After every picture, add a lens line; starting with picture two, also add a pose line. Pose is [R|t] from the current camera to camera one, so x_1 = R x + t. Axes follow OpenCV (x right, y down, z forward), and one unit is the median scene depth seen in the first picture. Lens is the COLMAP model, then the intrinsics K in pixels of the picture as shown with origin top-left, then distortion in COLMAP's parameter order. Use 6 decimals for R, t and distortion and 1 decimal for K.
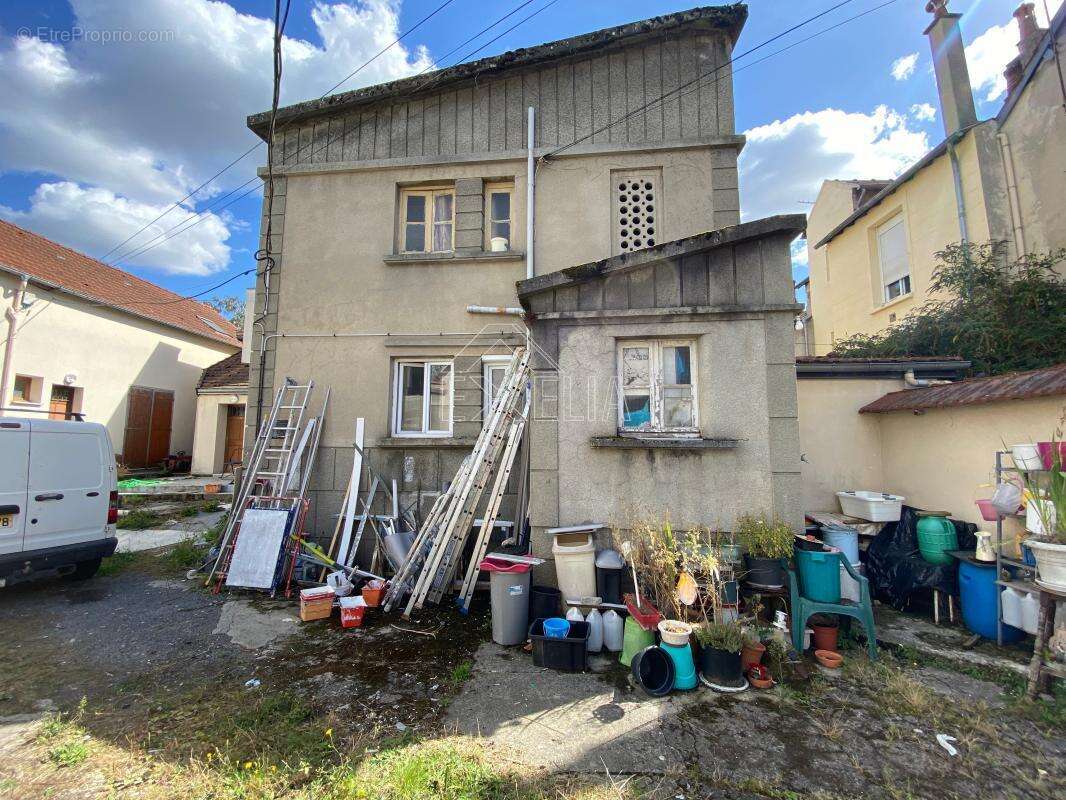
lens RADIAL K [[434.9, 0, 533.6], [0, 434.9, 394.5], [0, 0, 1]] dist [0.031232, -0.027340]
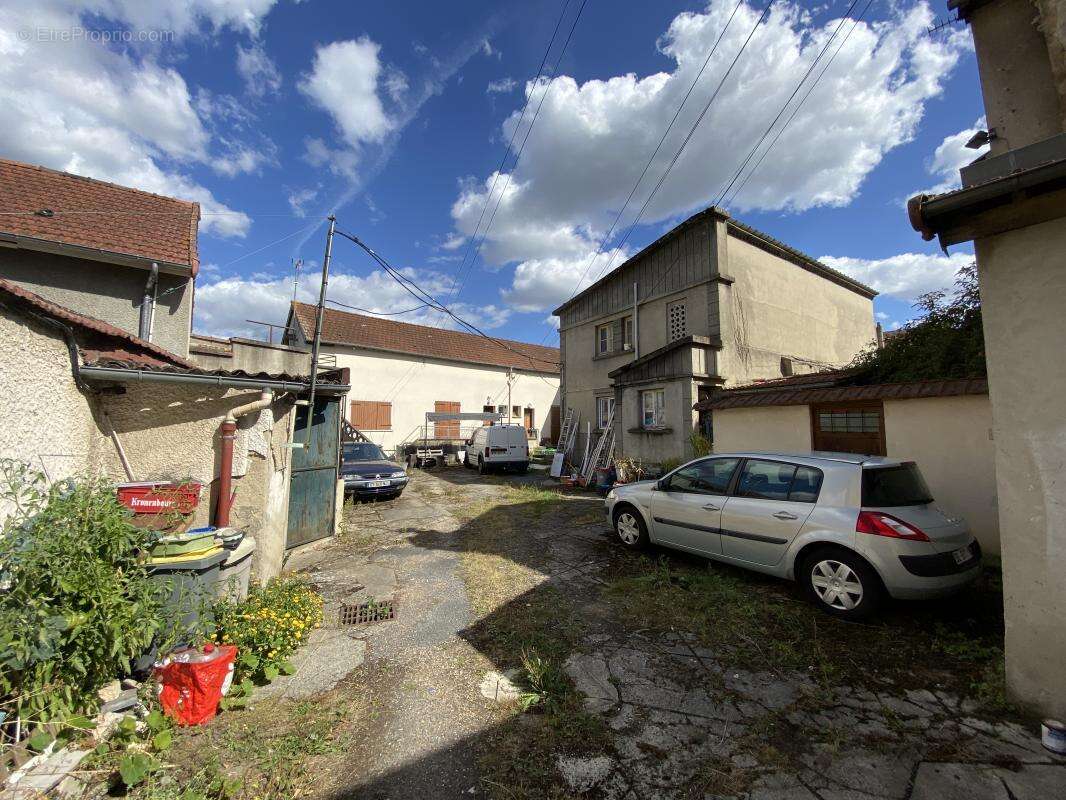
lens RADIAL K [[425.9, 0, 526.5], [0, 425.9, 399.7], [0, 0, 1]] dist [0.001829, 0.000228]
pose [[0.627164, -0.062674, -0.776361, 1.321954], [0.086592, 0.996189, -0.010468, -0.082087], [0.774059, -0.060661, 0.630201, -0.859759]]
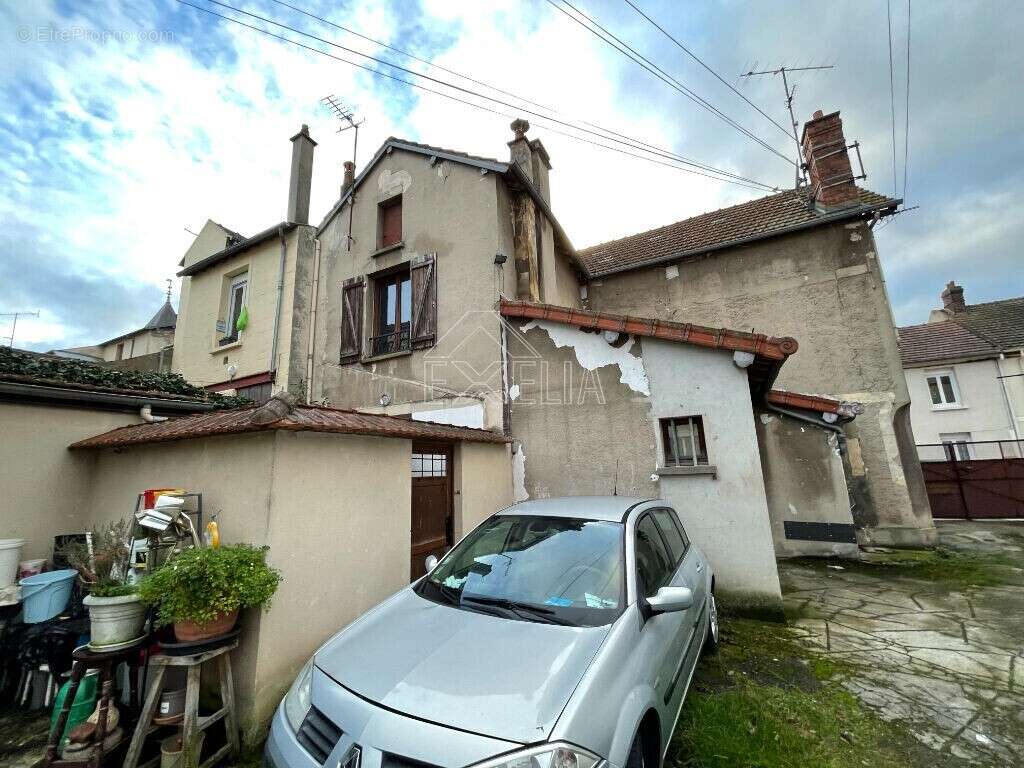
lens RADIAL K [[409.1, 0, 505.7], [0, 409.1, 383.7], [0, 0, 1]] dist [0.001829, 0.000228]
pose [[0.392354, 0.171540, 0.903677, 0.301728], [-0.066582, 0.985175, -0.158103, -0.011882], [-0.917401, 0.001864, 0.397959, -0.053559]]
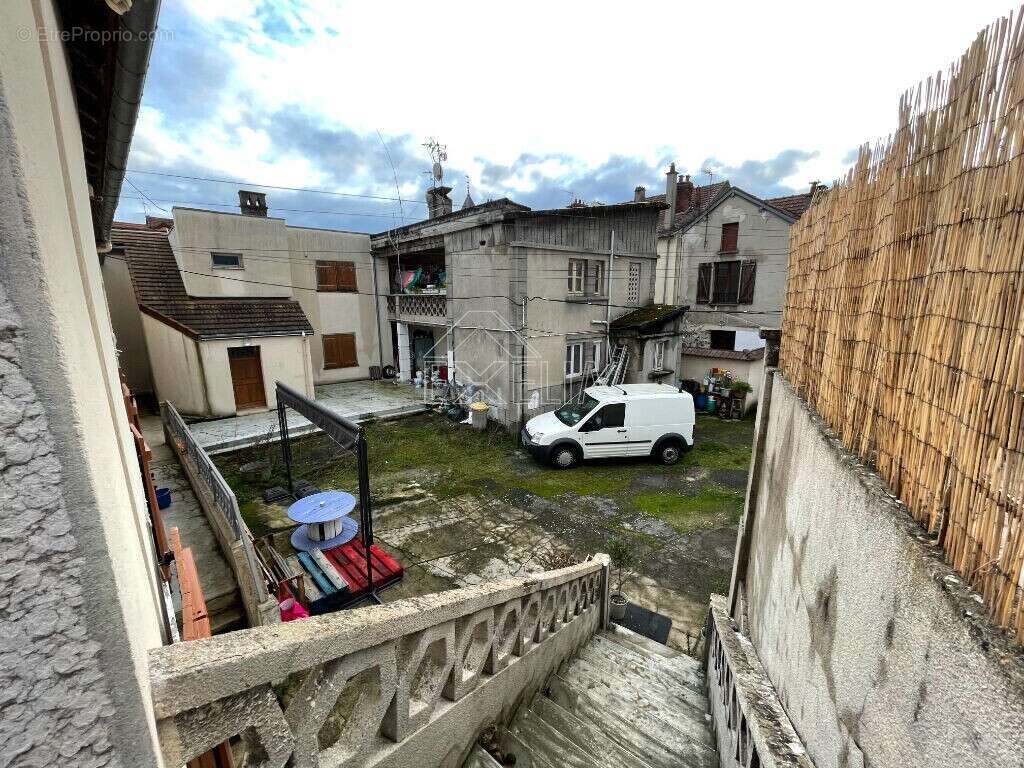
lens RADIAL K [[411.1, 0, 509.5], [0, 411.1, 382.5], [0, 0, 1]] dist [-0.005222, 0.000331]
pose [[0.705234, -0.149326, 0.693071, -2.003883], [-0.070433, 0.957975, 0.278070, -0.457202], [-0.705467, -0.244920, 0.665079, -0.234164]]
